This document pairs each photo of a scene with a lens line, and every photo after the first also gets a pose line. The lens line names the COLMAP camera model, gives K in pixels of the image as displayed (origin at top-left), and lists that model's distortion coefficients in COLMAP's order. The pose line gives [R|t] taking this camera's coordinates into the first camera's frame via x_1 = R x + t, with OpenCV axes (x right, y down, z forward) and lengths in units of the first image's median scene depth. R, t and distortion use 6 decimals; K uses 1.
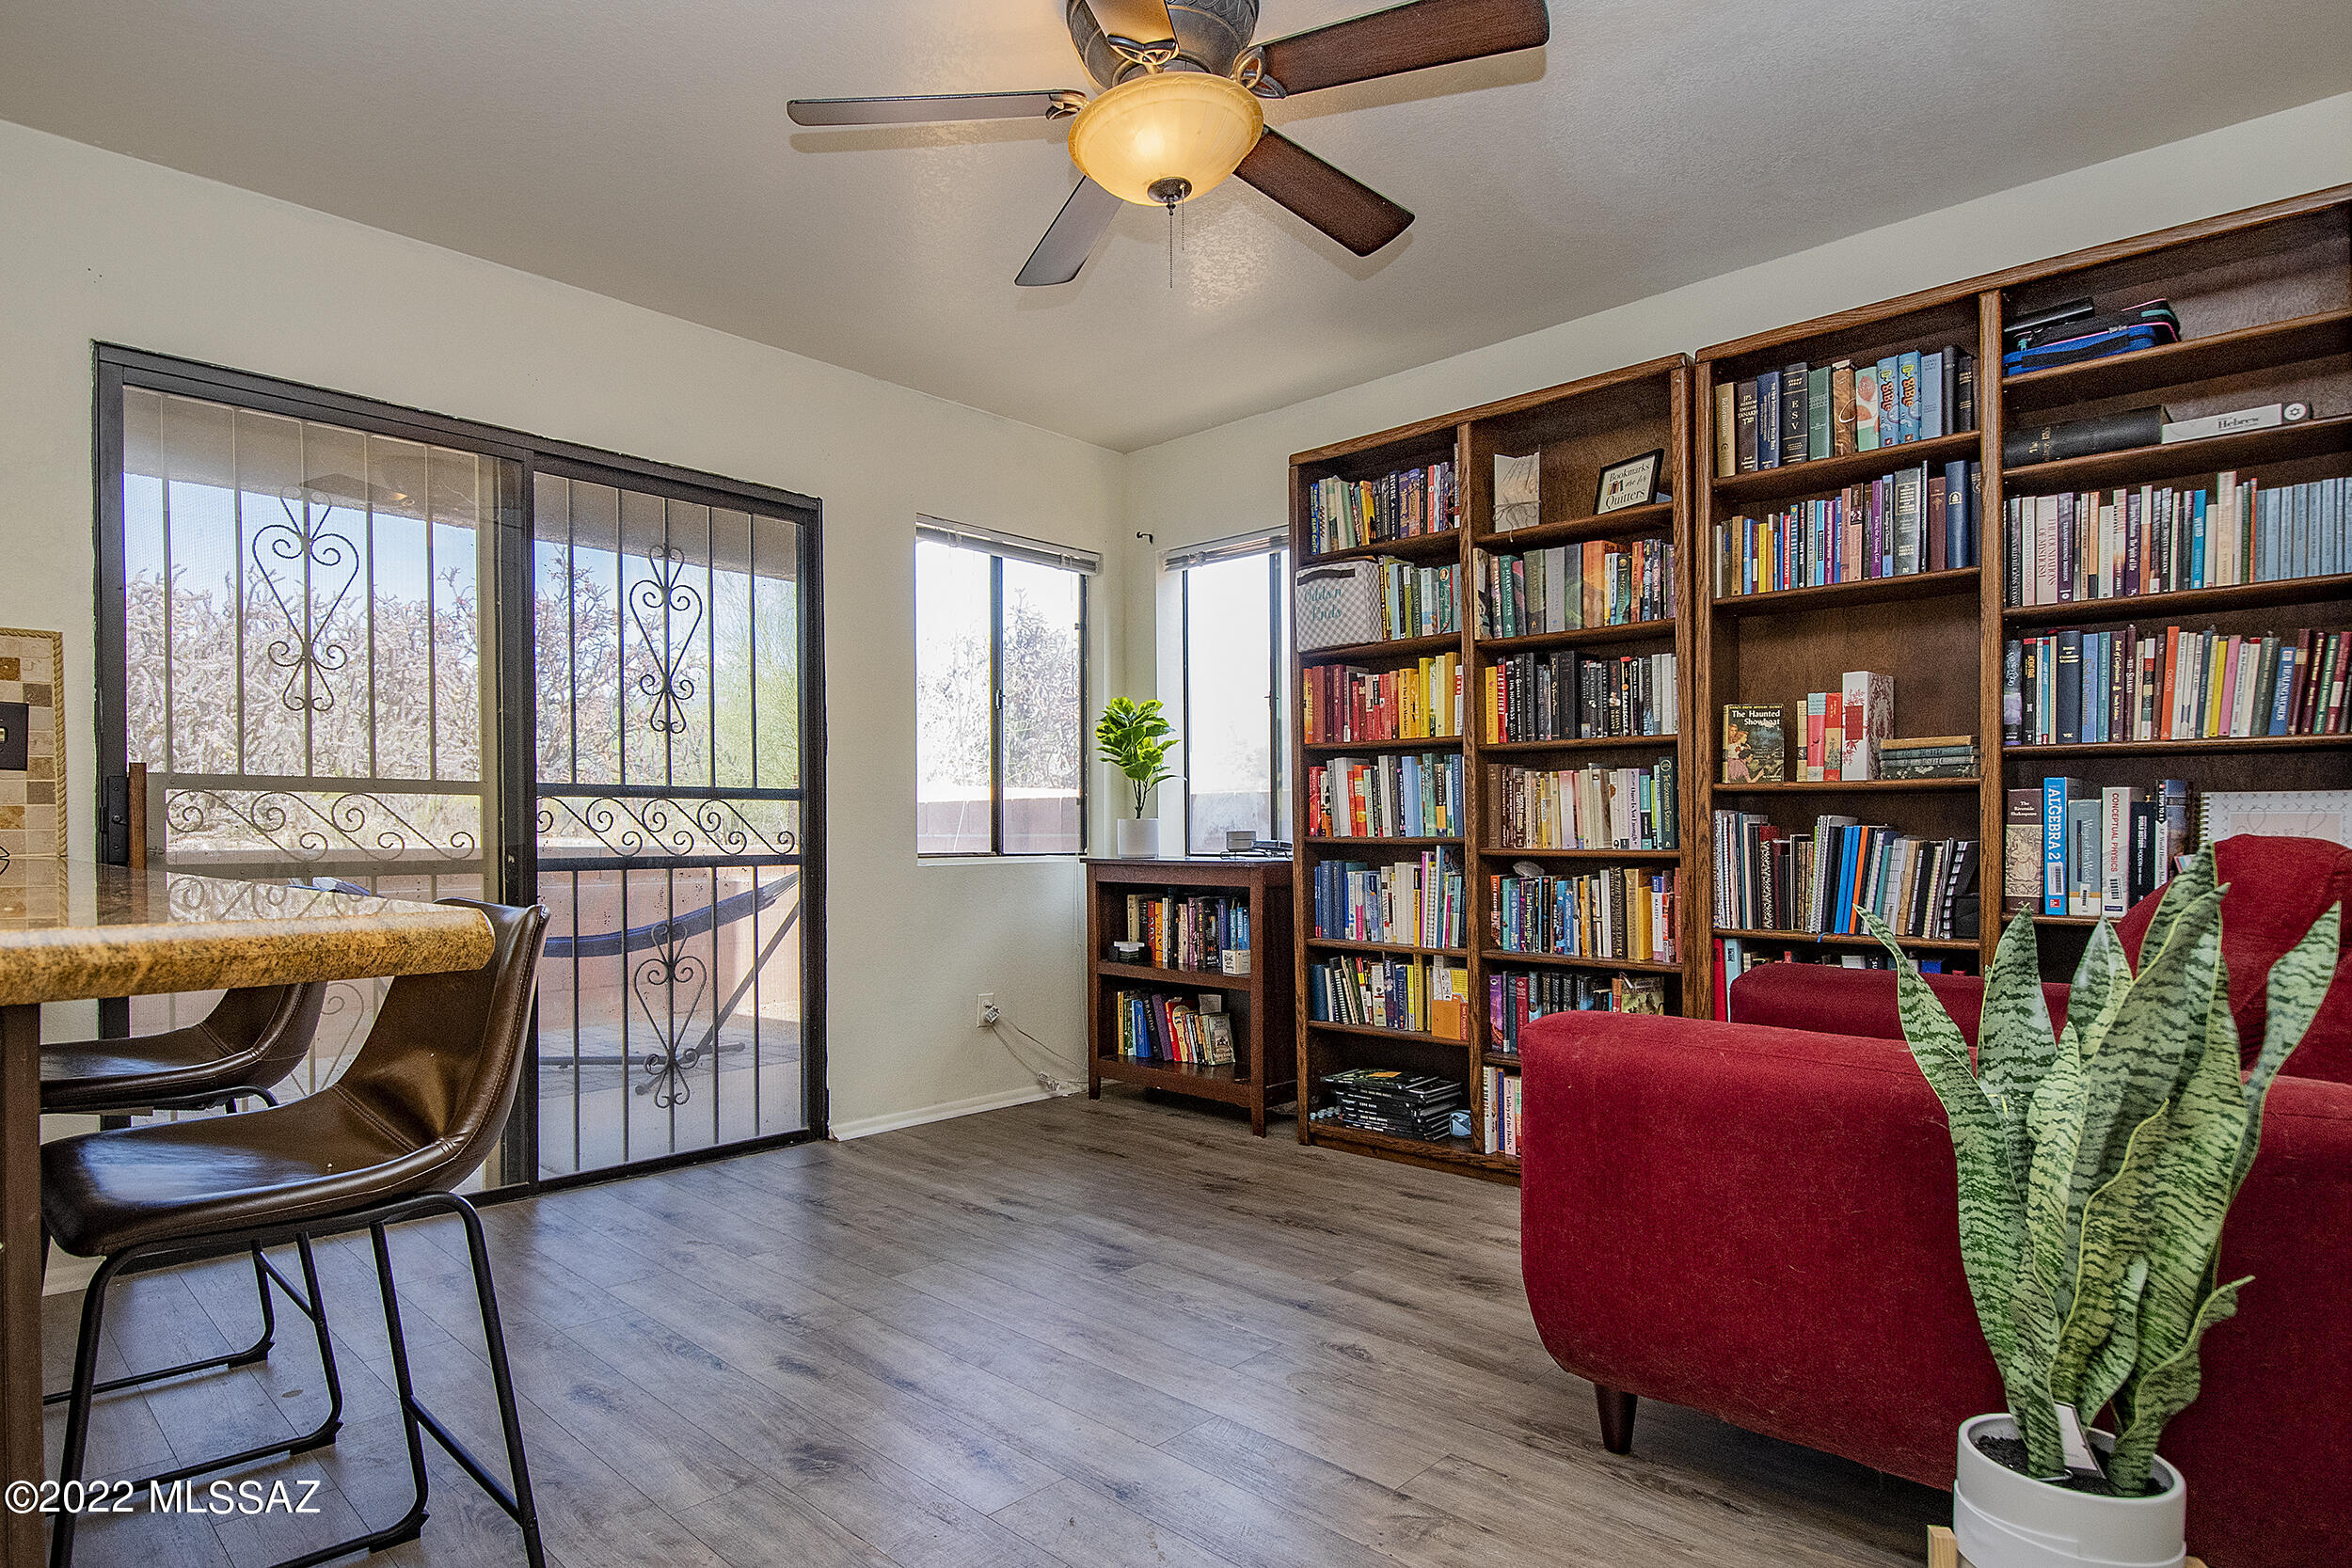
lens RADIAL K [[1275.8, 0, 1112.2], [0, 1275.8, 837.7], [0, 0, 1]] dist [0.000429, -0.001180]
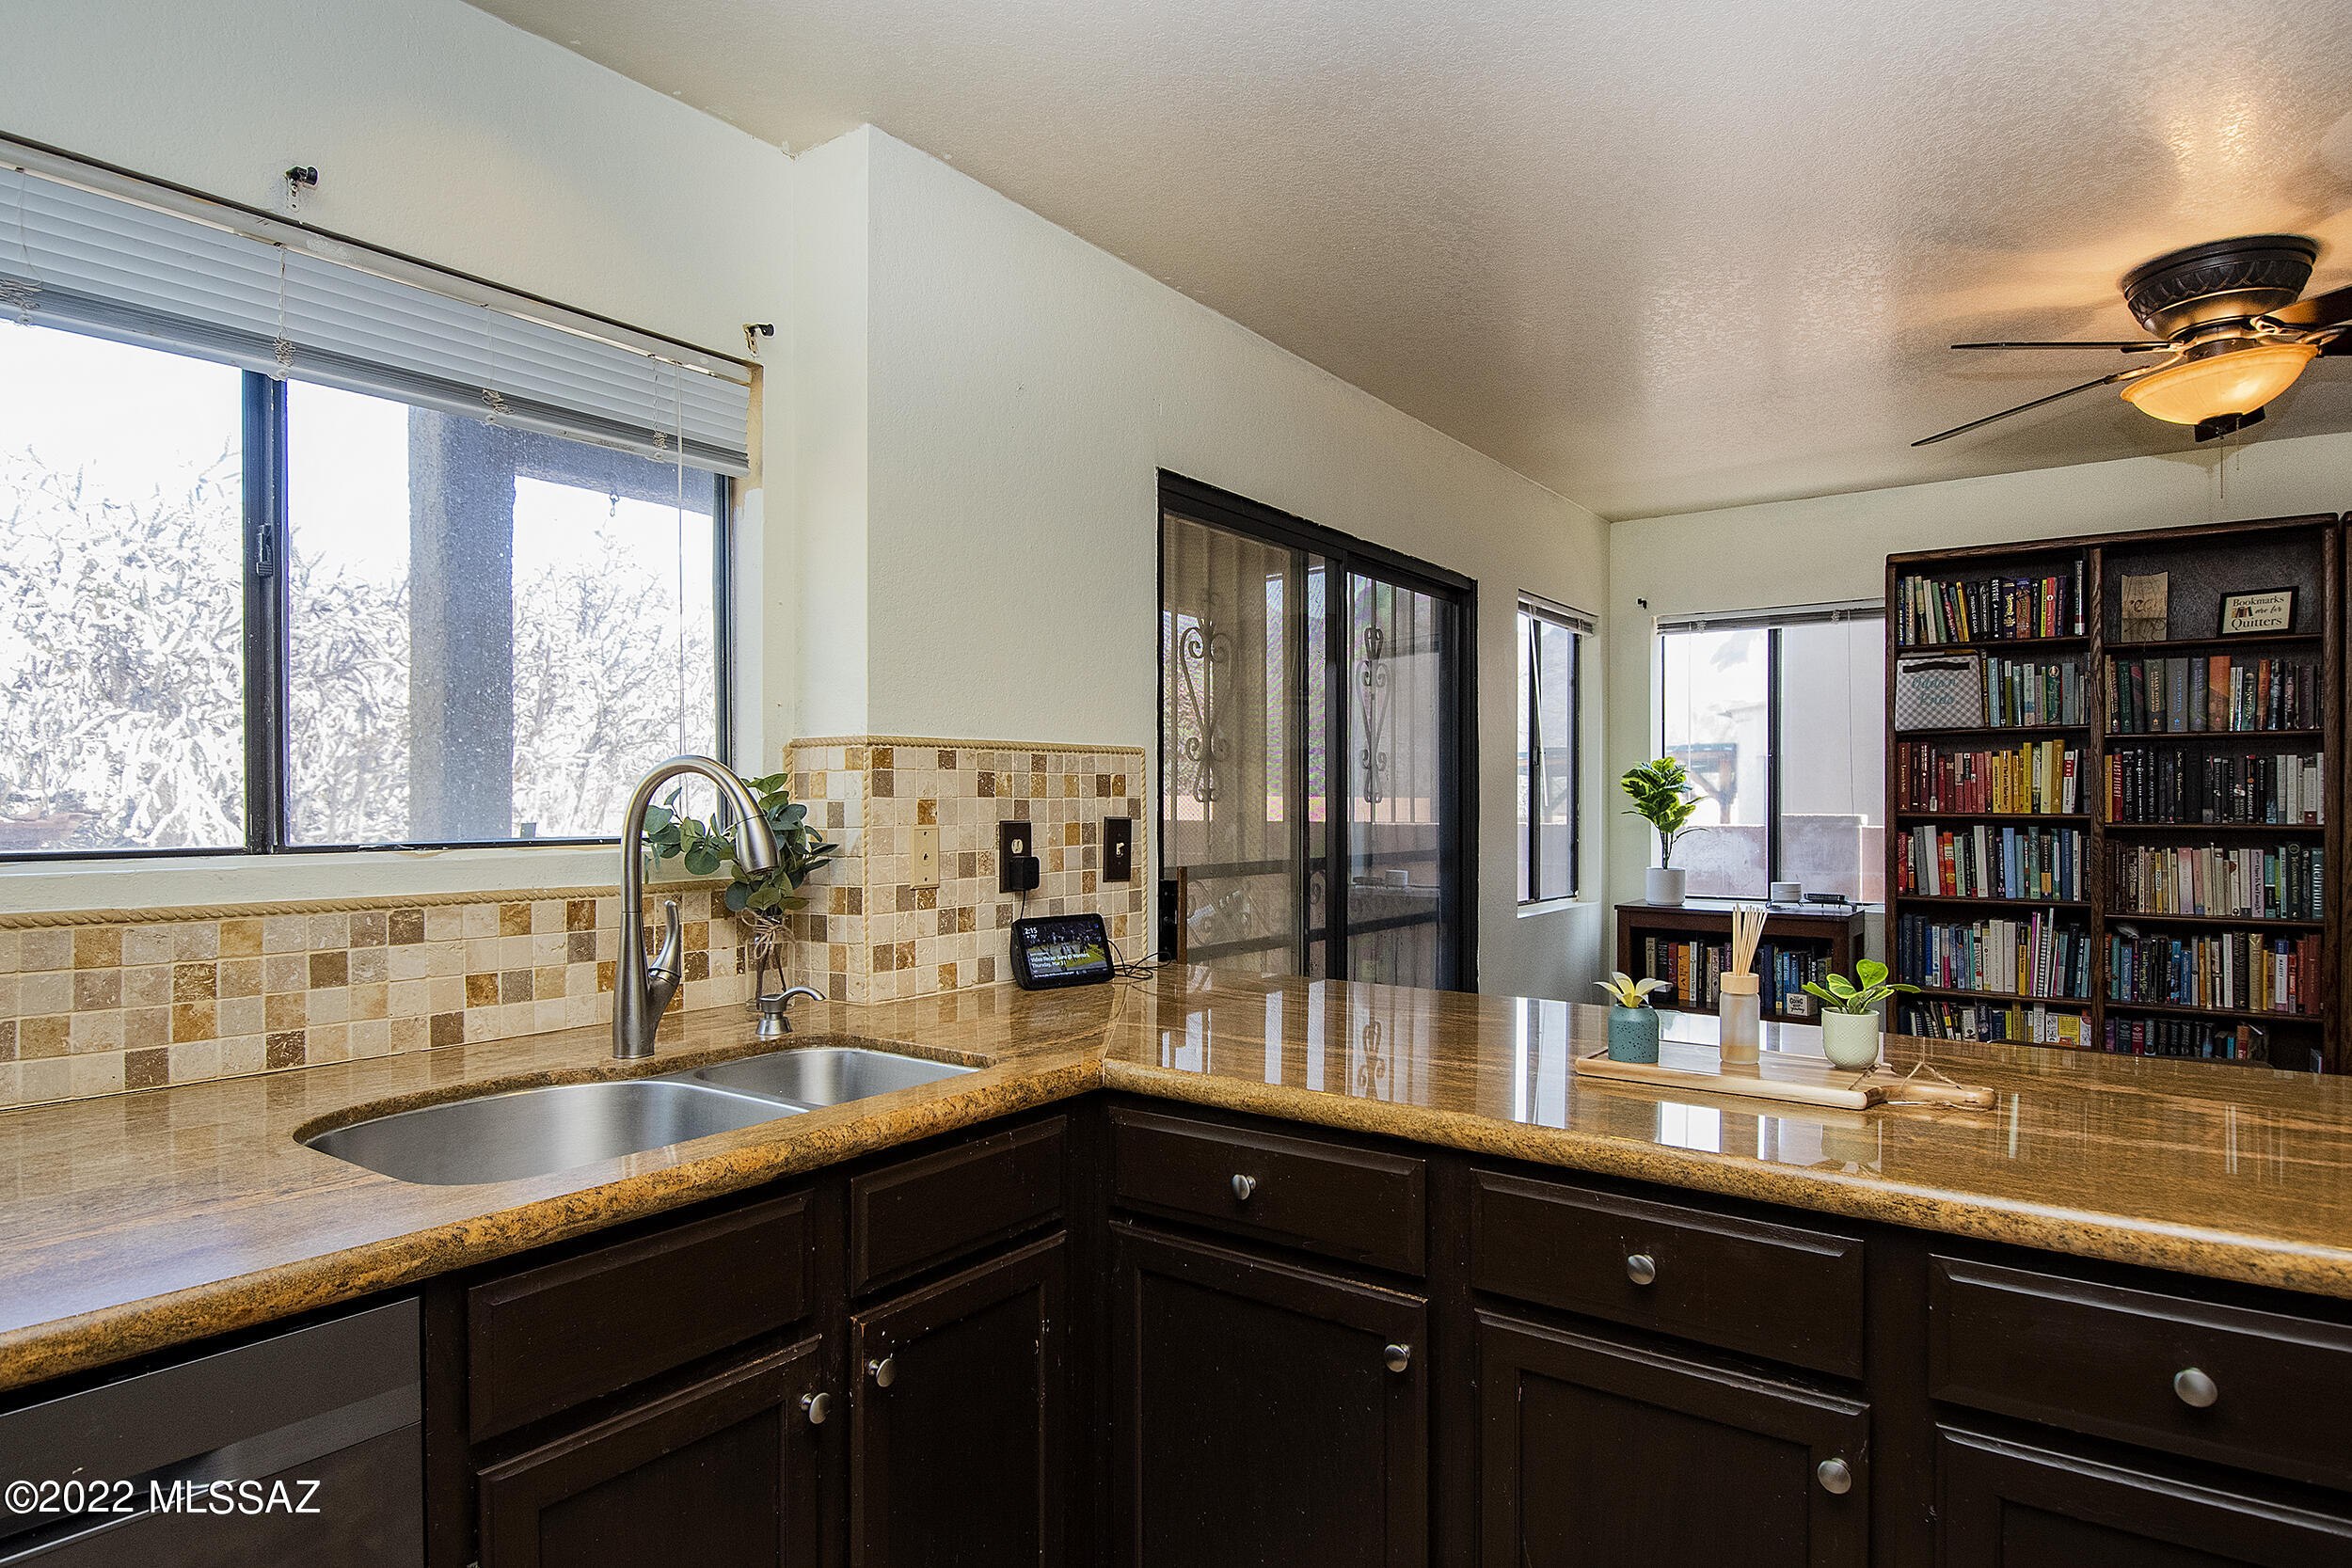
lens RADIAL K [[1316.5, 0, 1184.9], [0, 1316.5, 812.6], [0, 0, 1]] dist [0.024237, -0.033557]
pose [[0.988440, 0.002730, 0.151589, -0.700534], [-0.003195, 0.999991, 0.002822, -0.081212], [-0.151580, -0.003274, 0.988440, -0.058908]]
